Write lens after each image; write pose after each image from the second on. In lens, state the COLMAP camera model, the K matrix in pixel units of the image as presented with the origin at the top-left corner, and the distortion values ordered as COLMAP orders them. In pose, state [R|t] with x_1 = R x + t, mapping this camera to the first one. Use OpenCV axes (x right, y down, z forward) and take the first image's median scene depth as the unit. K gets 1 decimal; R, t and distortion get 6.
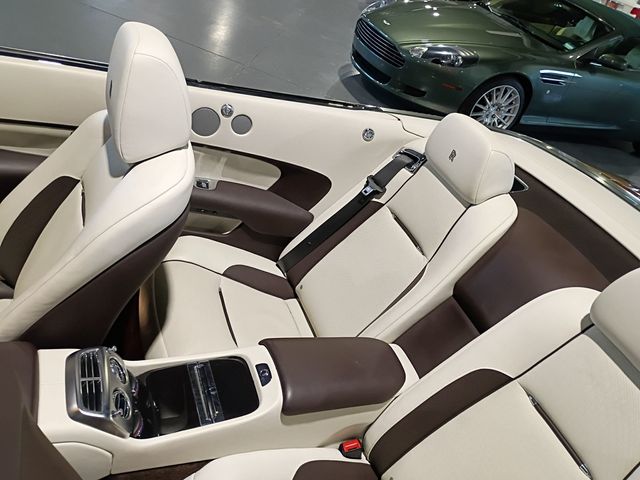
lens RADIAL K [[528.1, 0, 320.0], [0, 528.1, 240.0], [0, 0, 1]] dist [0.049614, 0.000087]
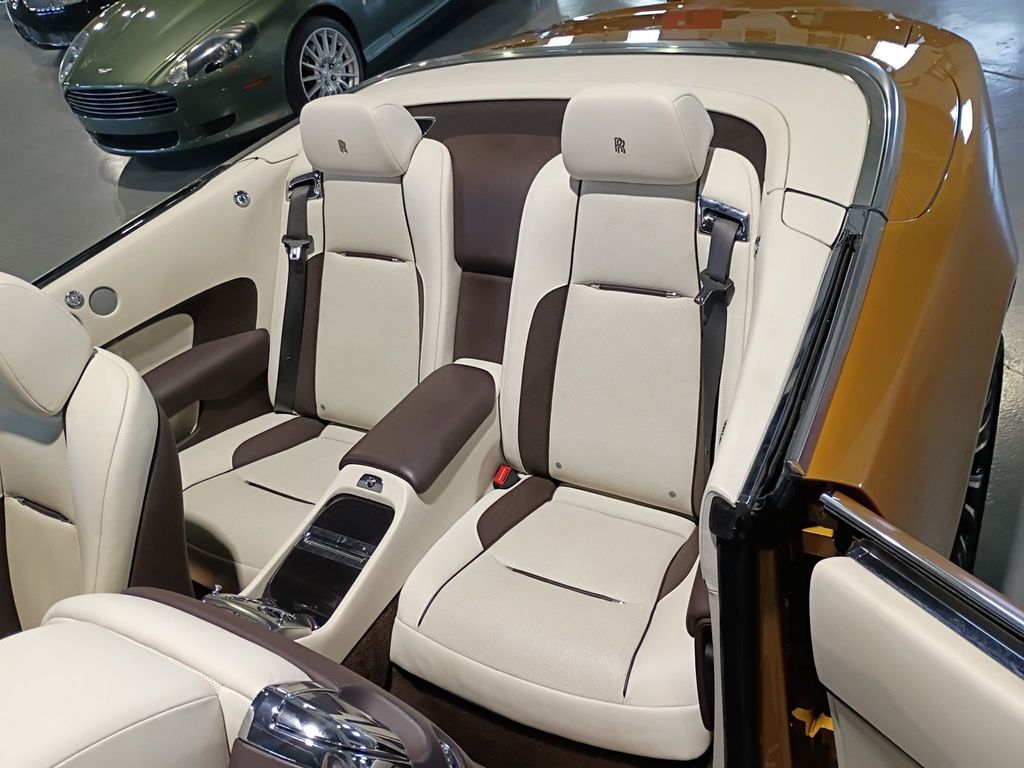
lens RADIAL K [[901.7, 0, 512.0], [0, 901.7, 384.0], [0, 0, 1]] dist [0.047662, -0.004361]
pose [[0.672844, -0.704157, 0.226812, -0.128958], [0.690472, 0.707813, 0.149158, 0.062325], [-0.265571, 0.056247, 0.962449, -0.338044]]
